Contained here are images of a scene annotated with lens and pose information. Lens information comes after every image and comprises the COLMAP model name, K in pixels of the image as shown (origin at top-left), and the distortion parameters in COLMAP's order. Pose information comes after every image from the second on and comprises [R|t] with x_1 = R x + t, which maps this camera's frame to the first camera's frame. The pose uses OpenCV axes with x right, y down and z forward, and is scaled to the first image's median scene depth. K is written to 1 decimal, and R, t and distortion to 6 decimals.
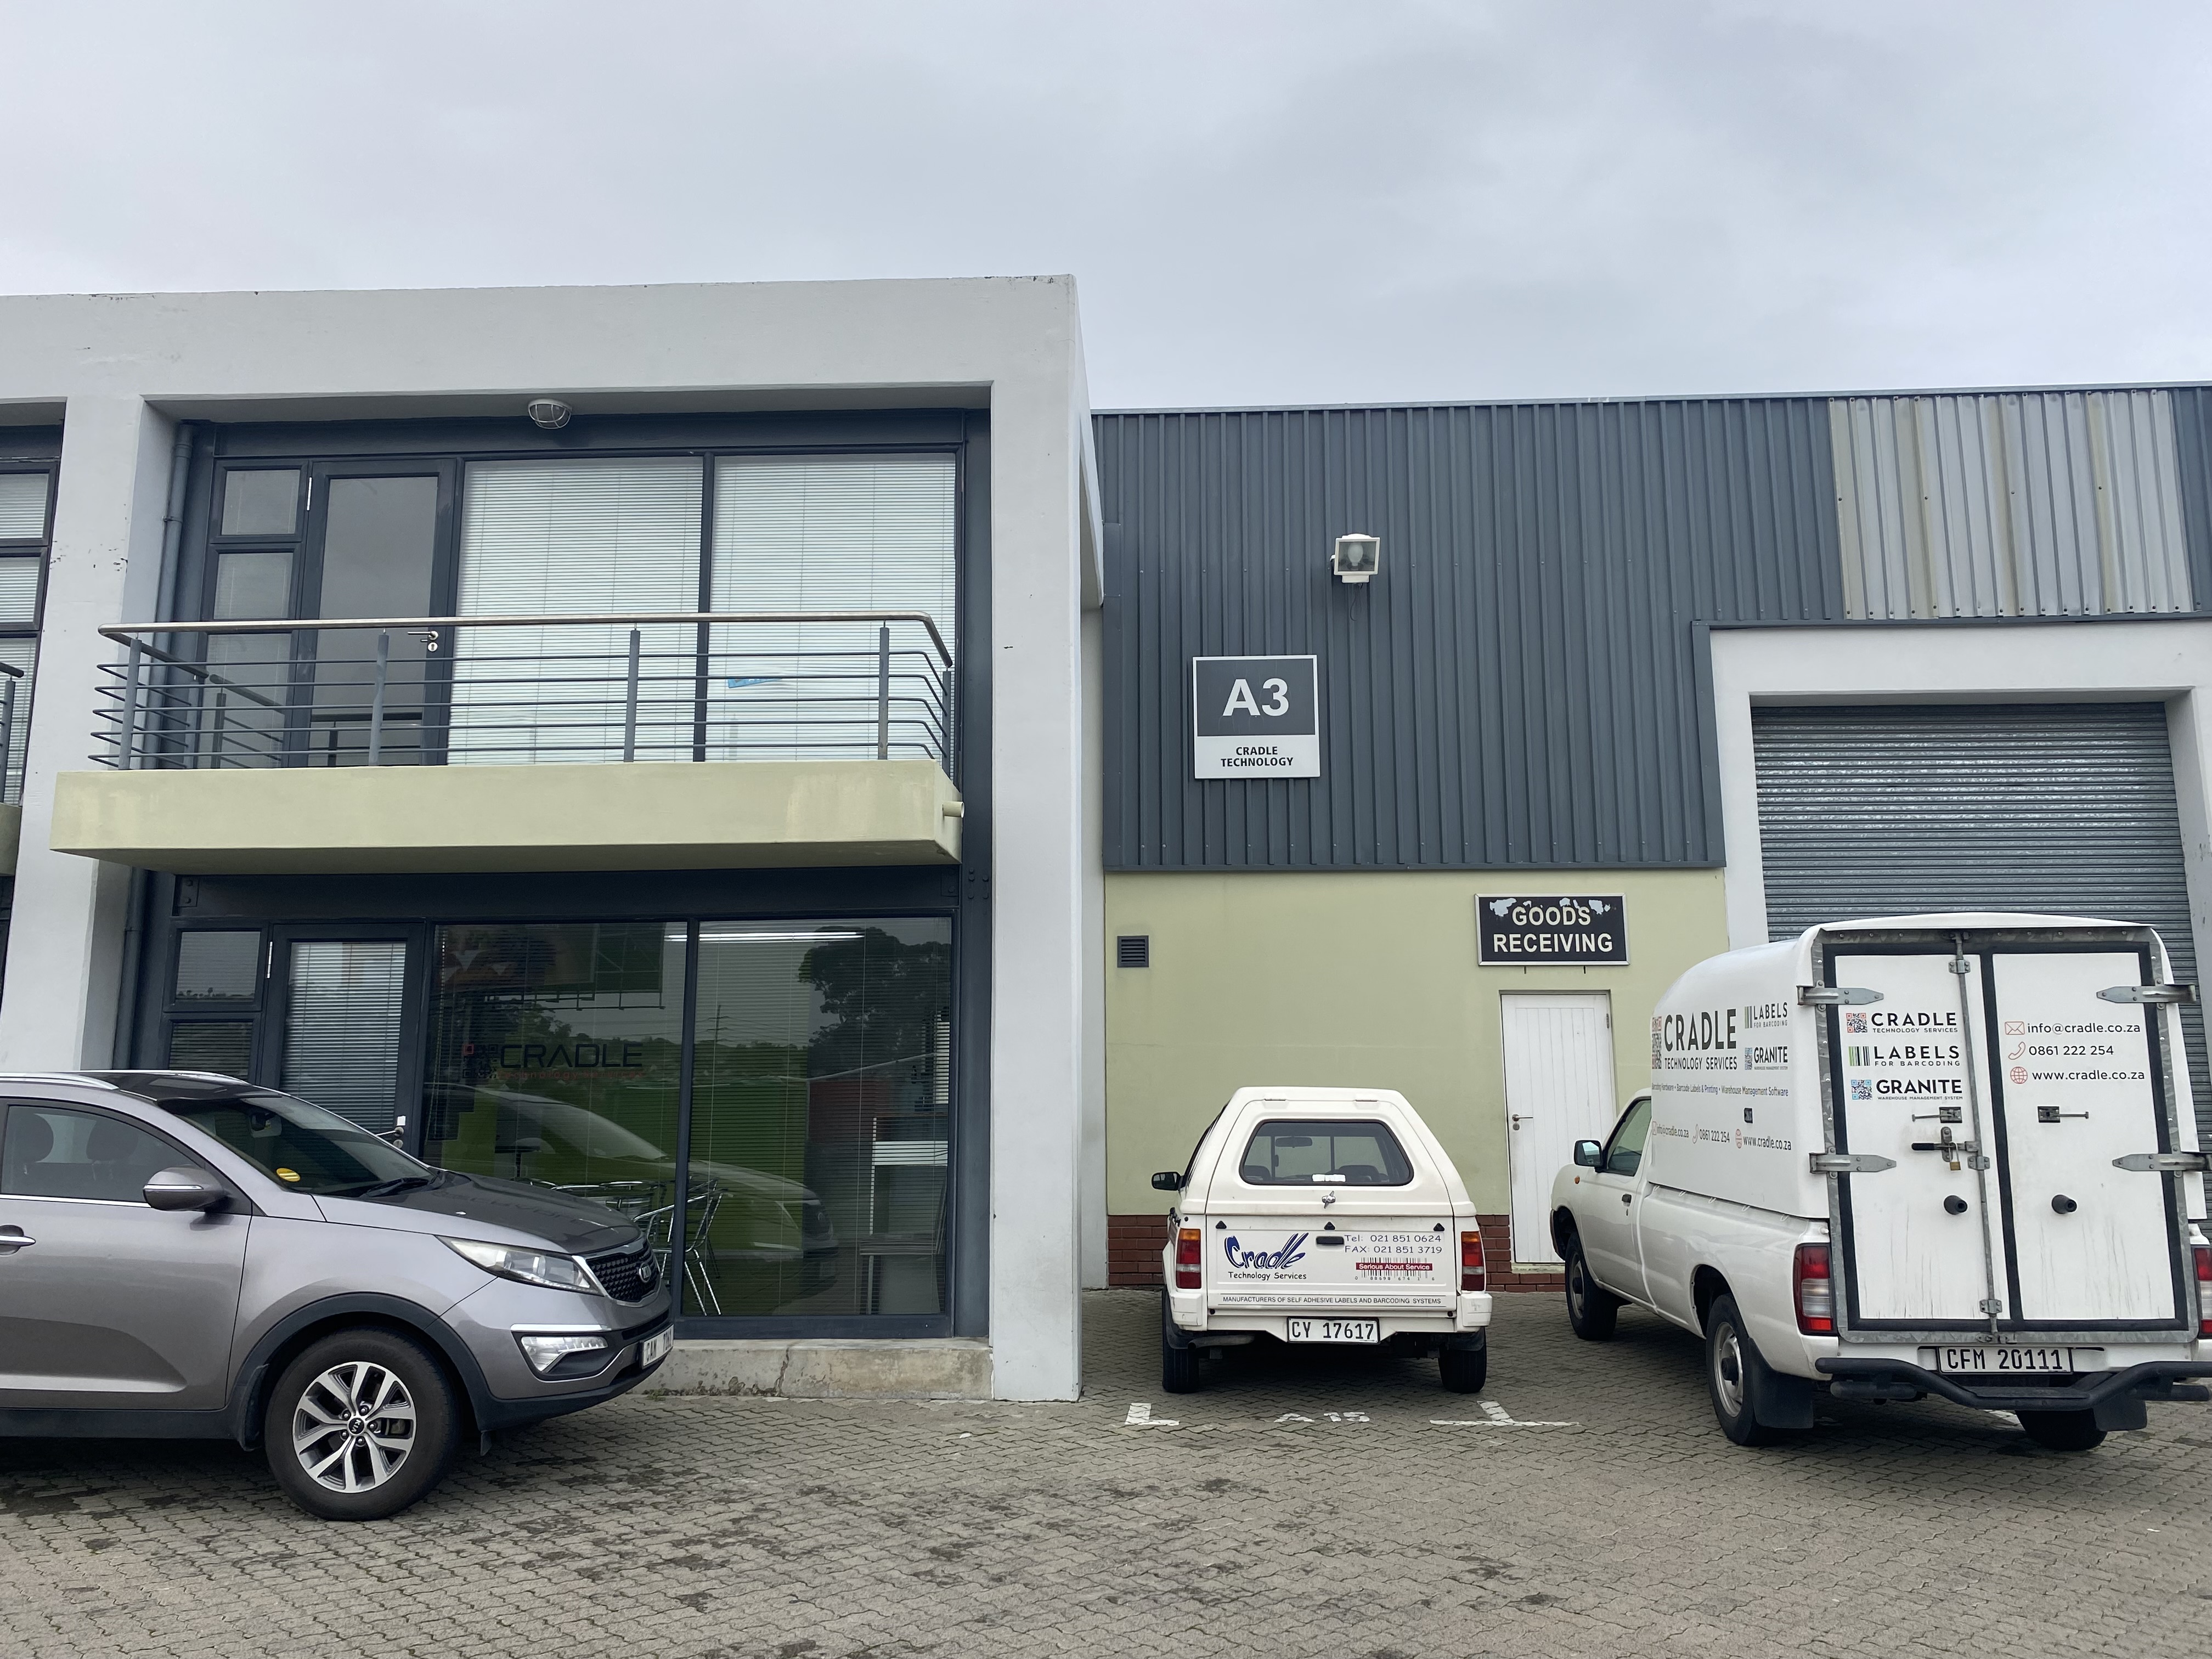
lens RADIAL K [[1760.8, 0, 1108.1], [0, 1760.8, 735.5], [0, 0, 1]] dist [0.004192, 0.002433]
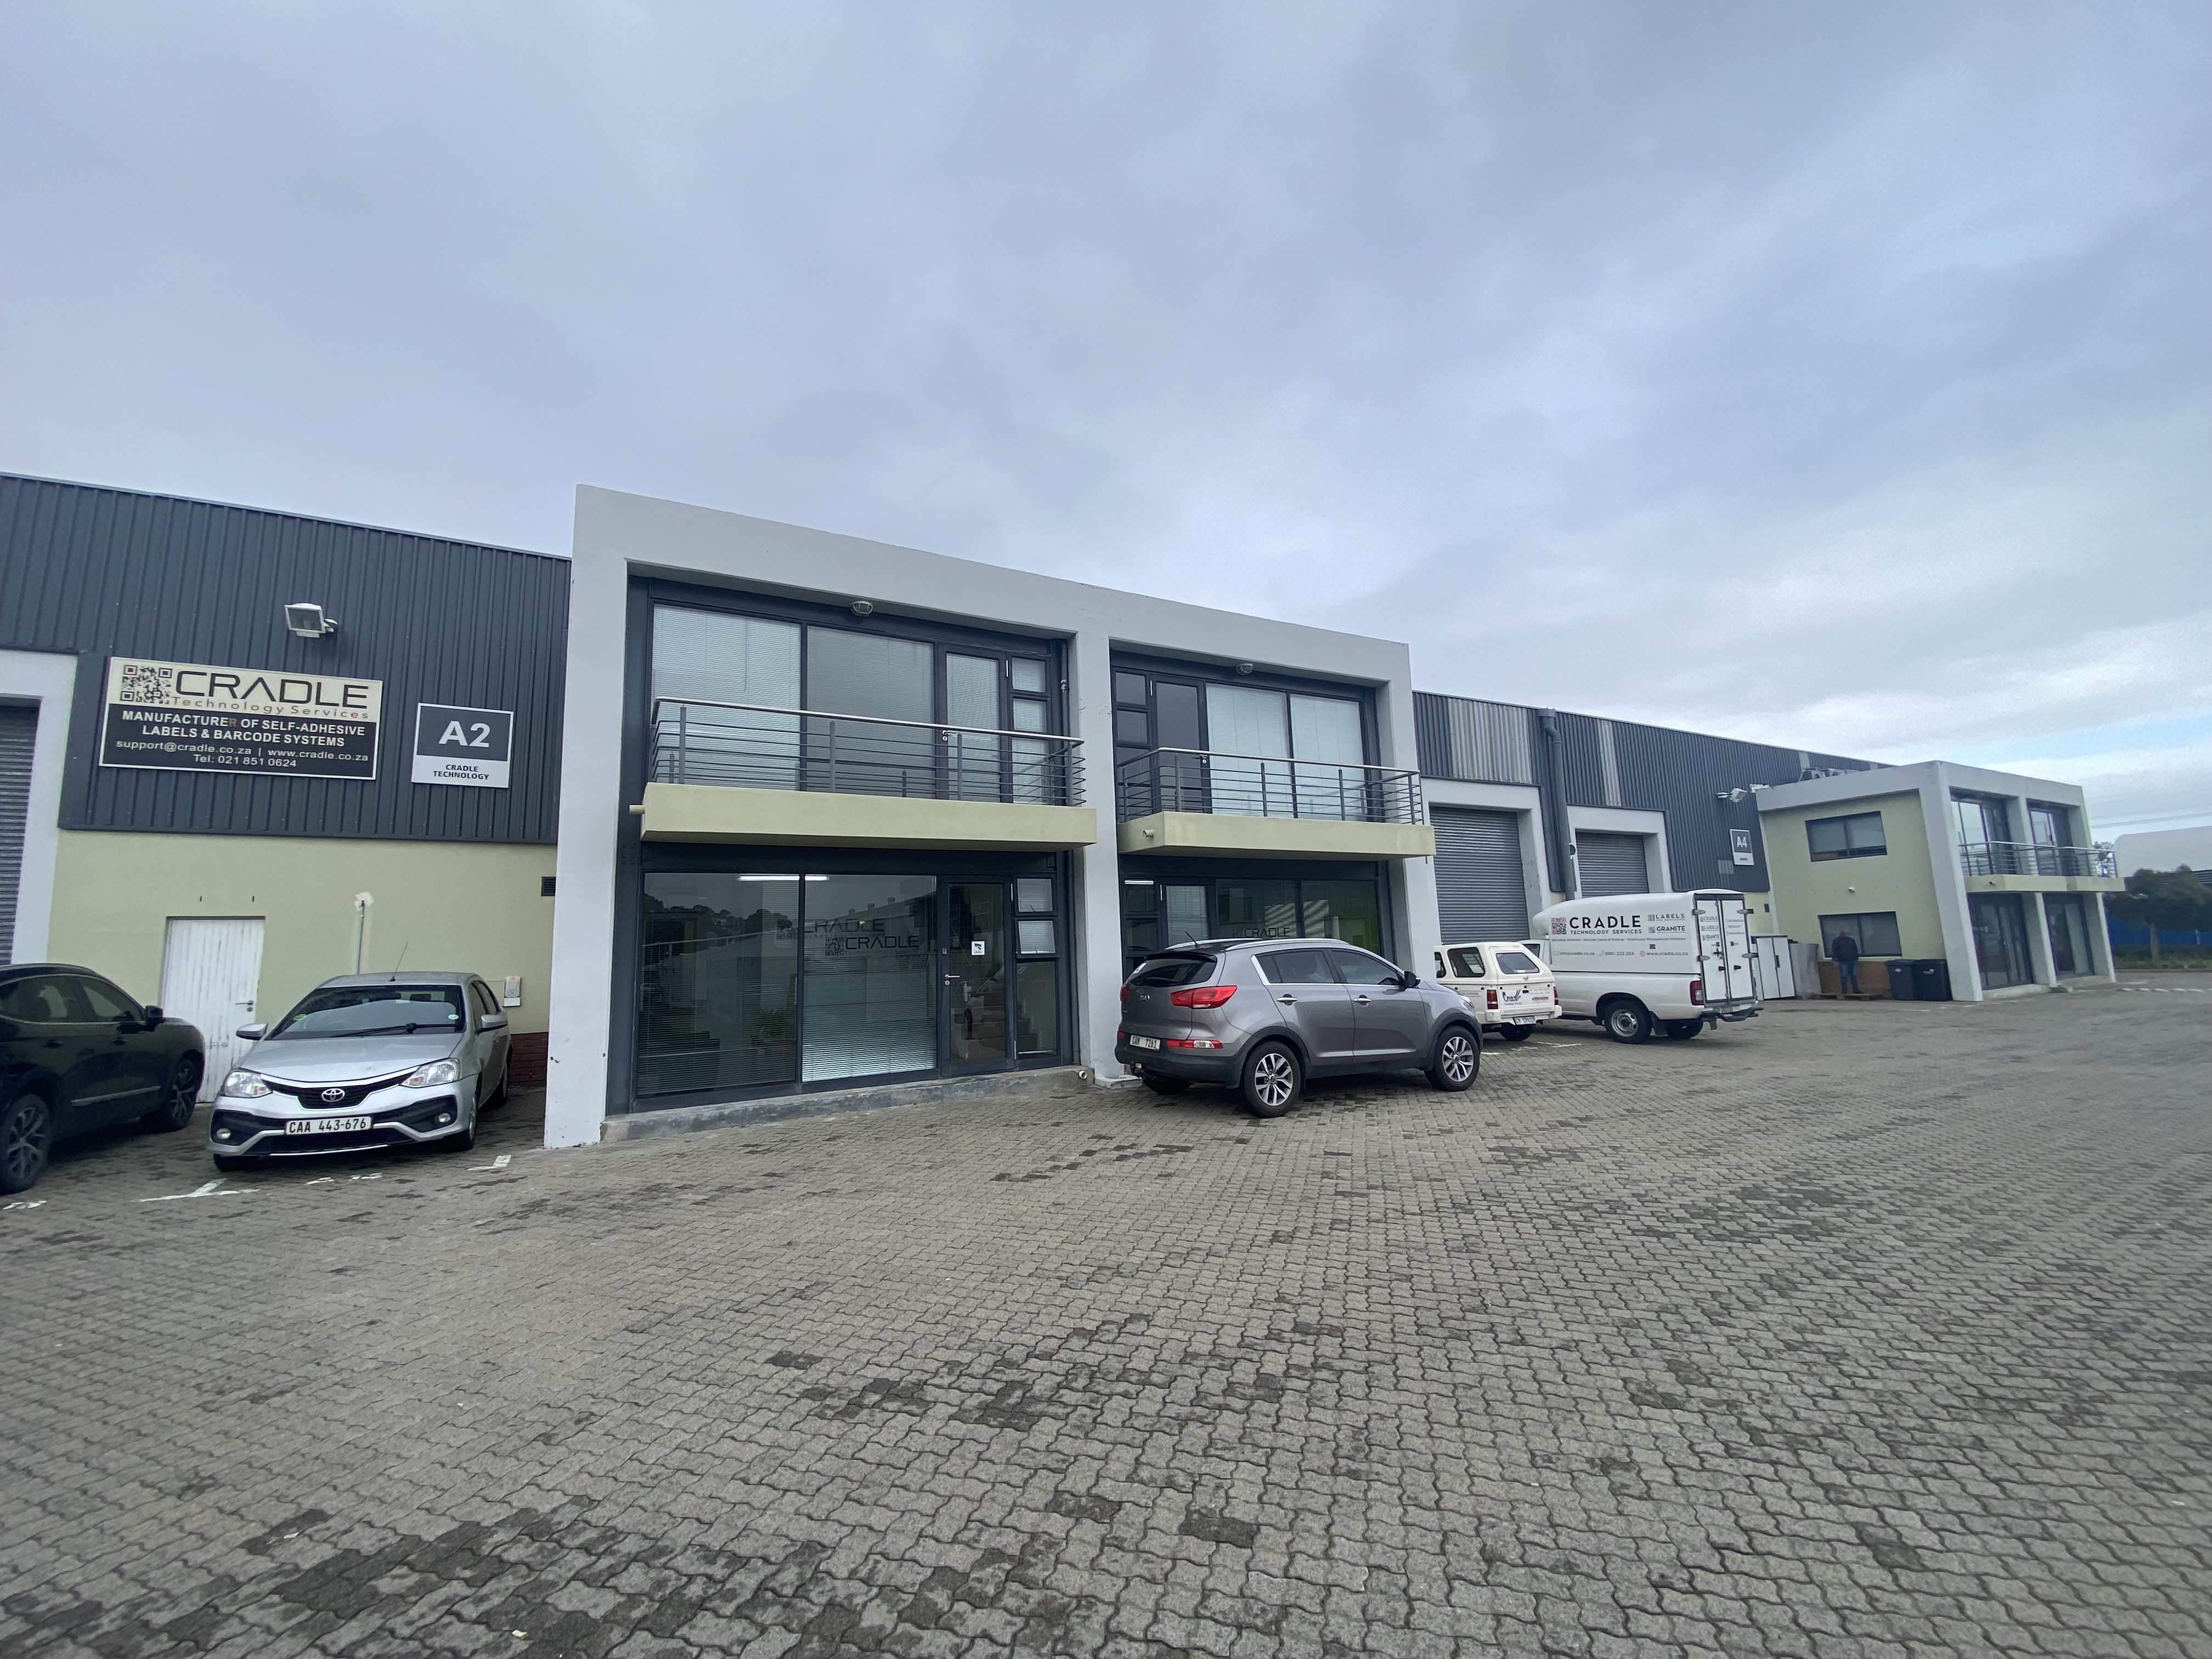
lens RADIAL K [[900.1, 0, 1106.0], [0, 900.1, 829.5], [0, 0, 1]] dist [0.017804, -0.018439]
pose [[0.858850, 0.049271, 0.509851, -1.104349], [-0.074285, 0.996821, 0.028804, 0.013287], [-0.506811, -0.062613, 0.859780, 0.033894]]
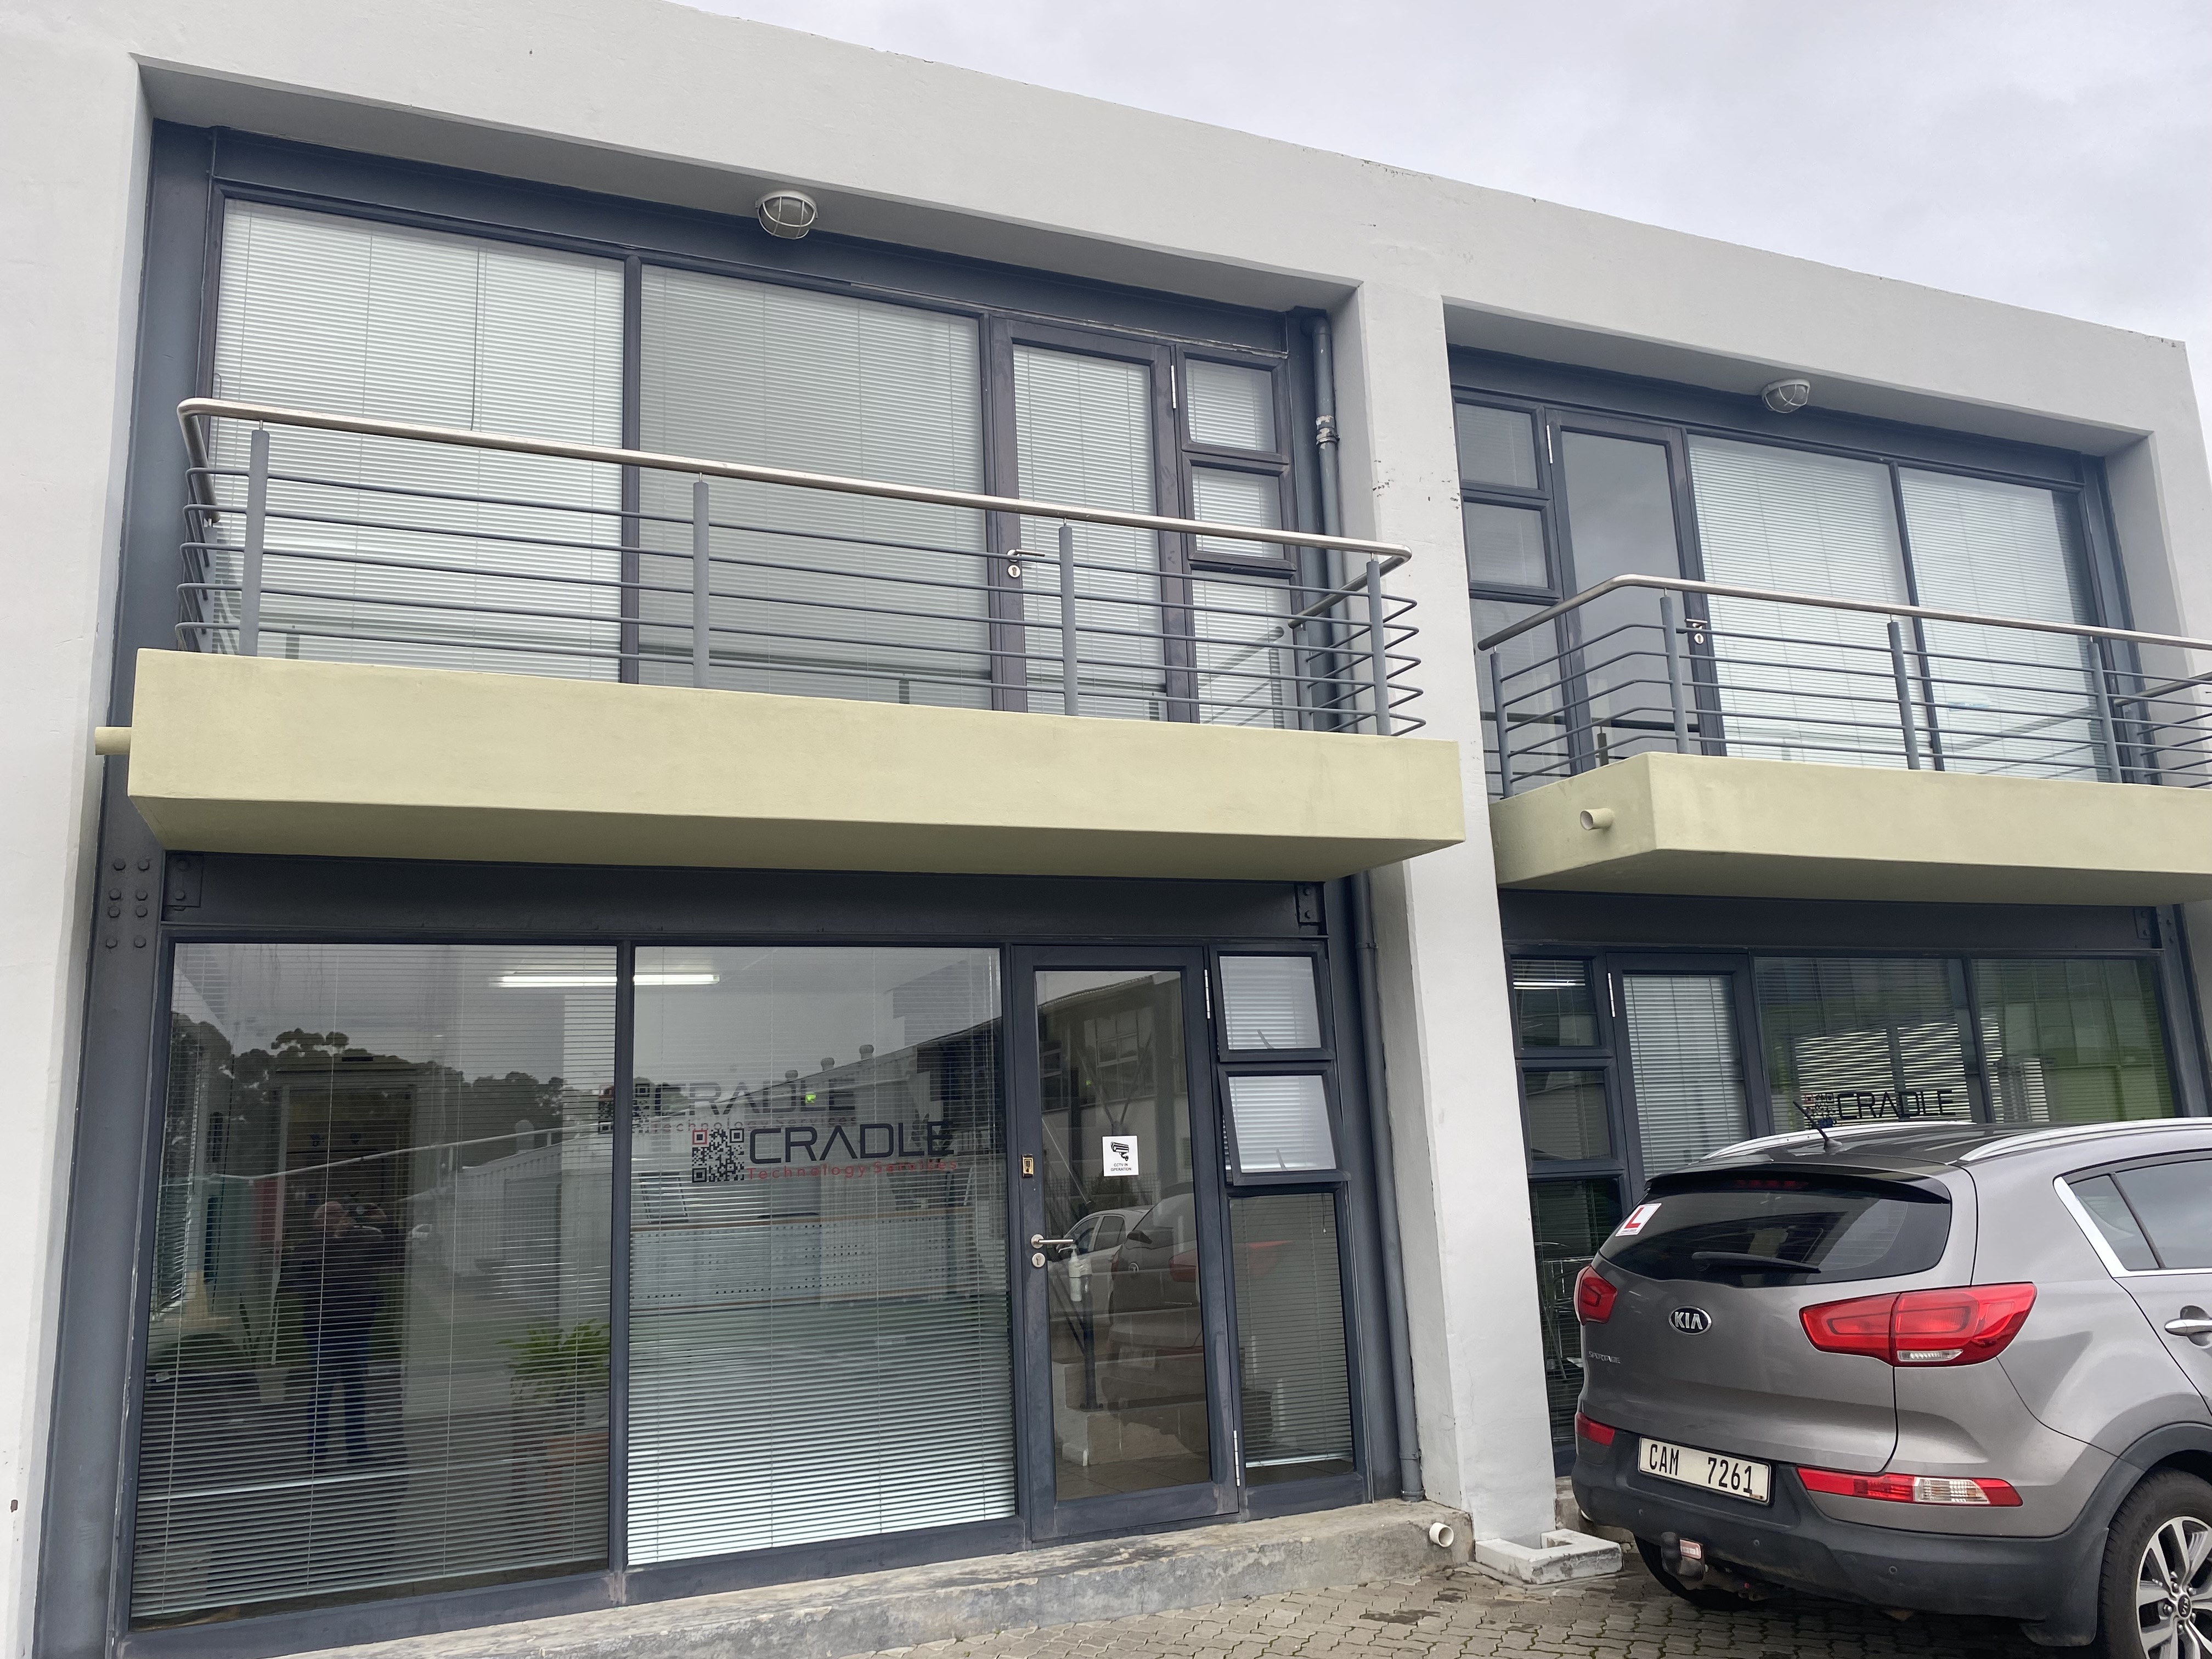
lens RADIAL K [[1679.9, 0, 1061.6], [0, 1679.9, 829.6], [0, 0, 1]] dist [0.061306, -0.103515]
pose [[0.912799, 0.051476, 0.405153, -1.001921], [-0.048460, 0.998668, -0.017705, 0.070998], [-0.405525, -0.003473, 0.914077, 0.371177]]
